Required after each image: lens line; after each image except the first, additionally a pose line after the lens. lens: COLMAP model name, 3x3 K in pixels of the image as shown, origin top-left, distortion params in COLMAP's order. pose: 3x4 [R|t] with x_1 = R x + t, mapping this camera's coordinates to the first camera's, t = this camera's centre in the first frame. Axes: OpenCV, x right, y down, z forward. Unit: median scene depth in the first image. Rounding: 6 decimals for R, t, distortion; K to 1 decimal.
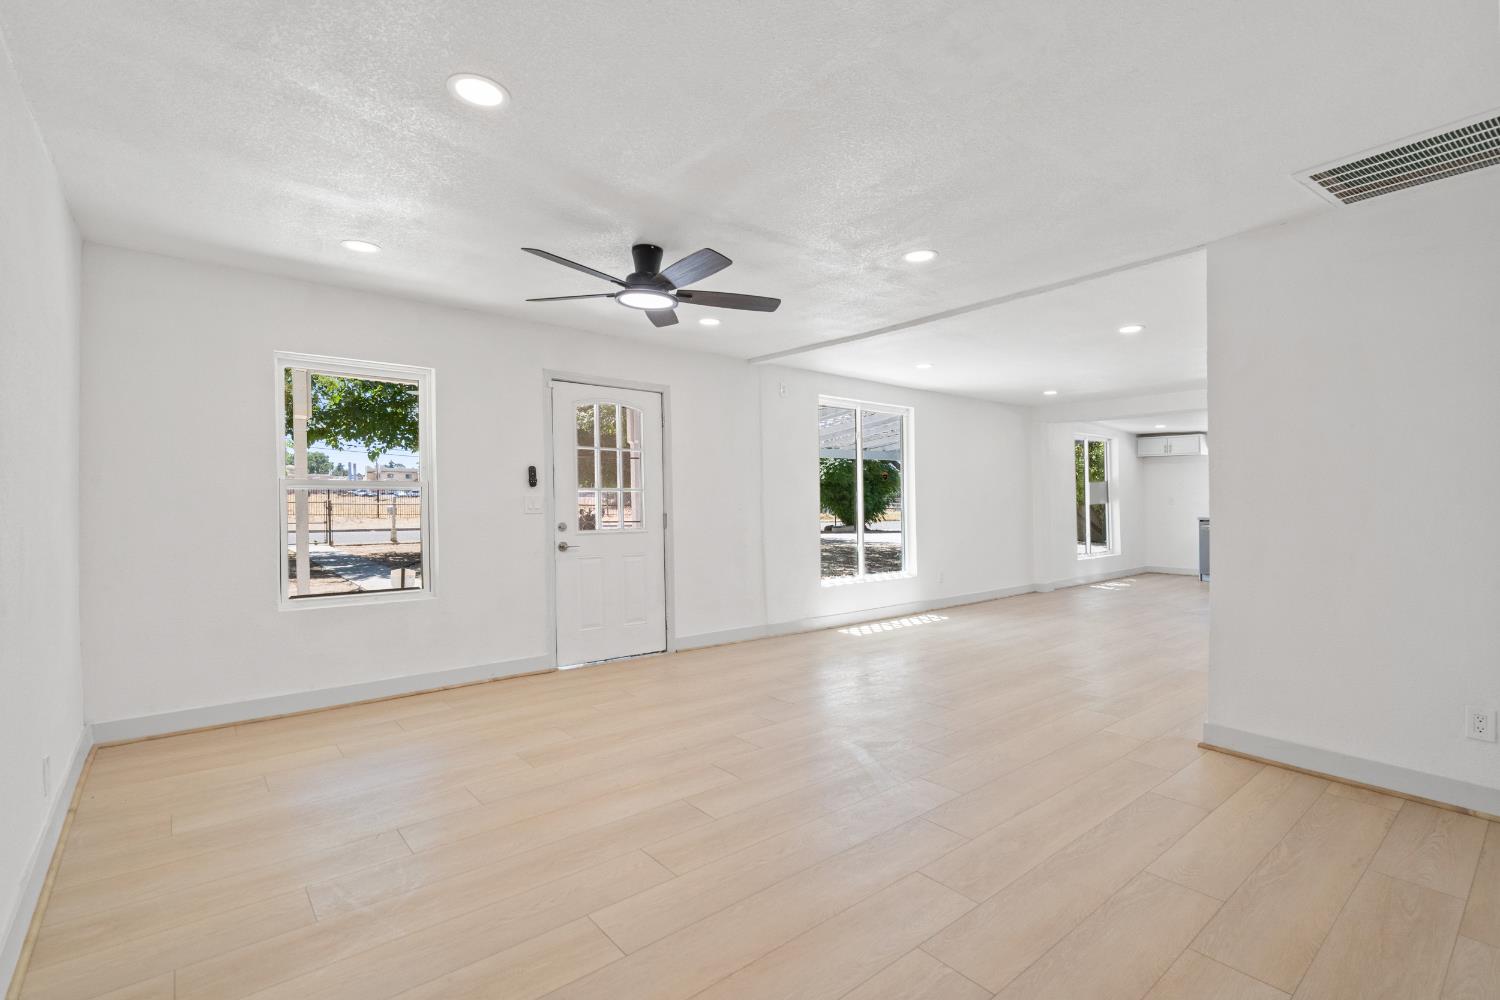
lens RADIAL K [[682.7, 0, 743.6], [0, 682.7, 497.8], [0, 0, 1]] dist [-0.005983, -0.000448]
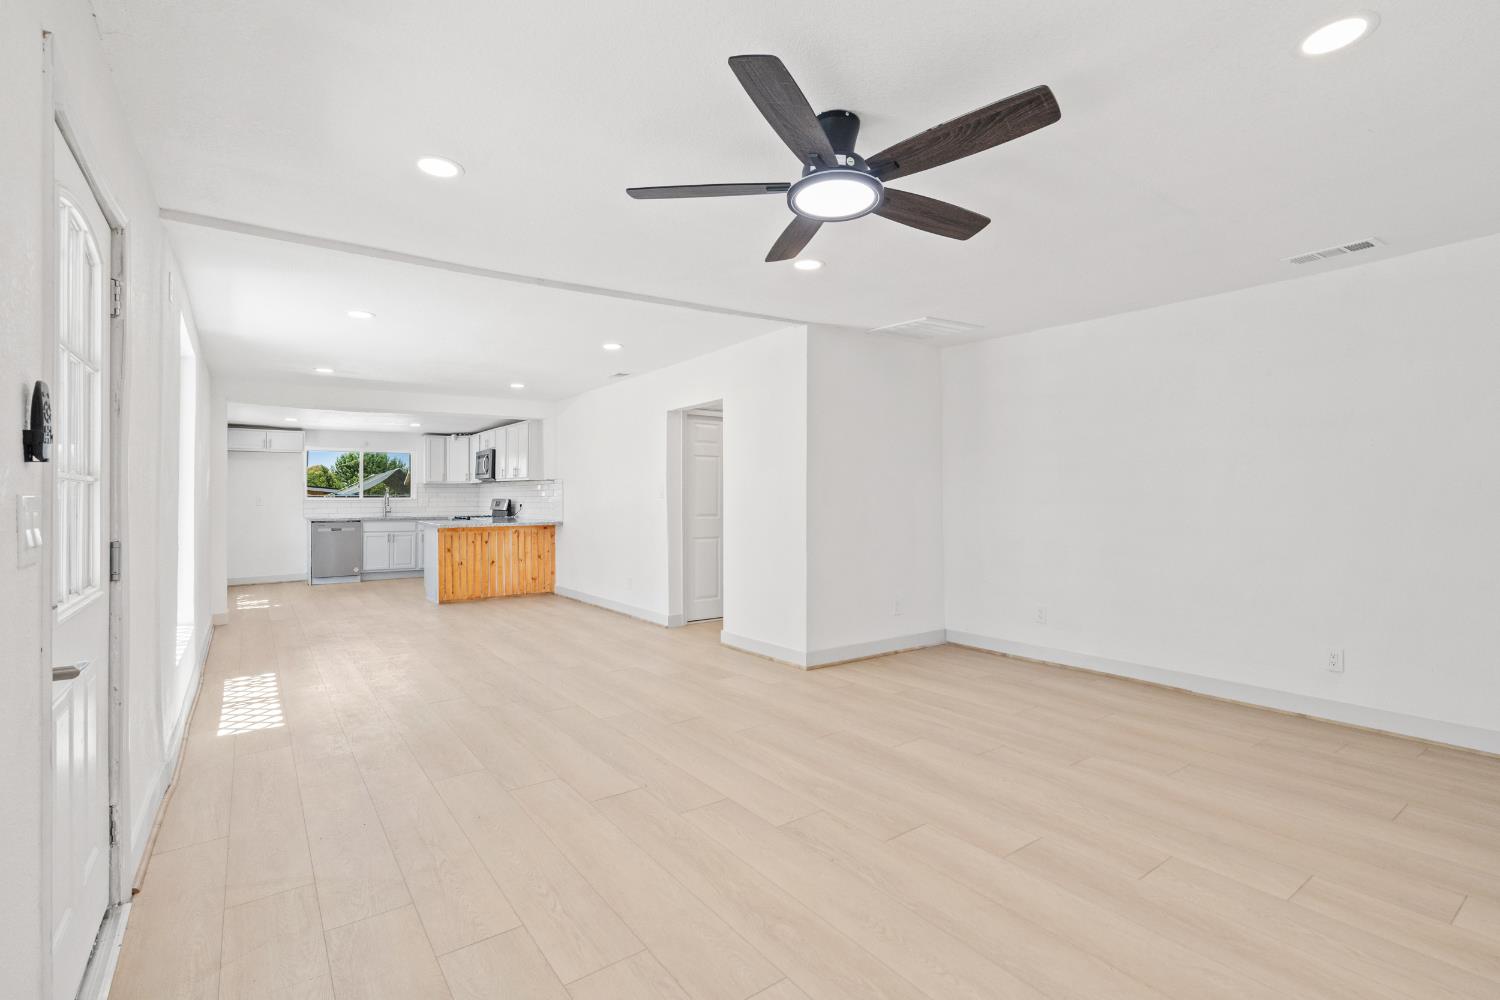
lens RADIAL K [[703.7, 0, 741.6], [0, 703.7, 491.1], [0, 0, 1]] dist [0.000191, -0.000003]
pose [[0.057732, 0.005133, 0.998319, -0.561702], [0.006146, 0.999966, -0.005497, -0.003160], [-0.998313, 0.006453, 0.057699, 0.727182]]
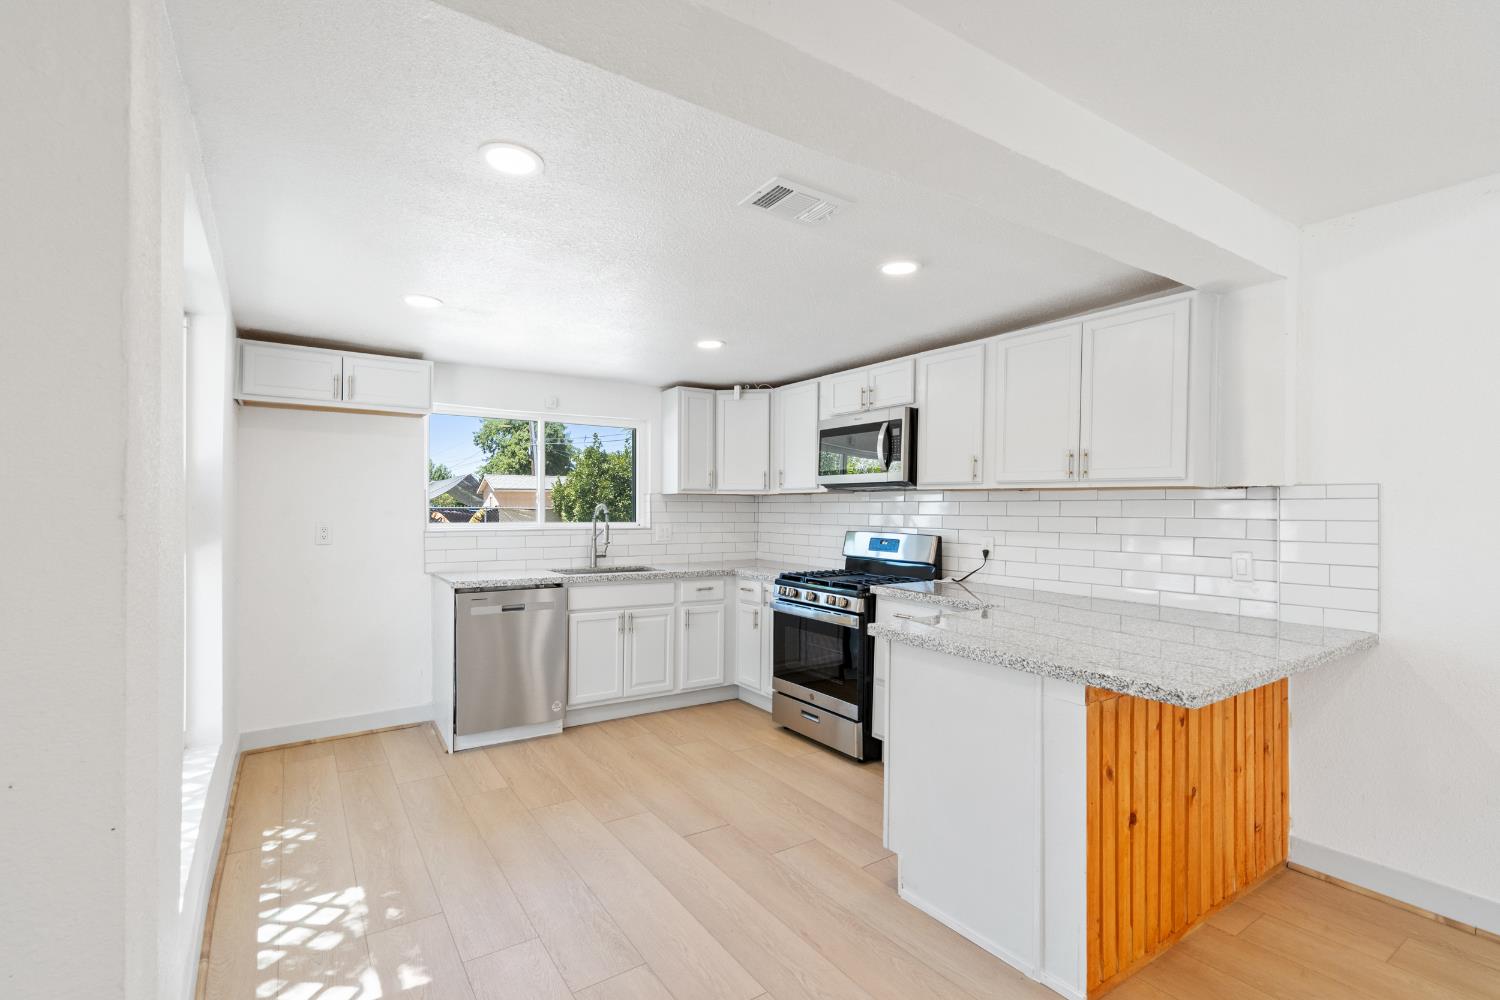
lens RADIAL K [[685.5, 0, 753.7], [0, 685.5, 504.9], [0, 0, 1]] dist [-0.002875, -0.000233]
pose [[0.095218, -0.001235, 0.995456, 0.684613], [0.005055, 0.999987, 0.000757, -0.031102], [-0.995444, 0.004960, 0.095223, 1.694469]]
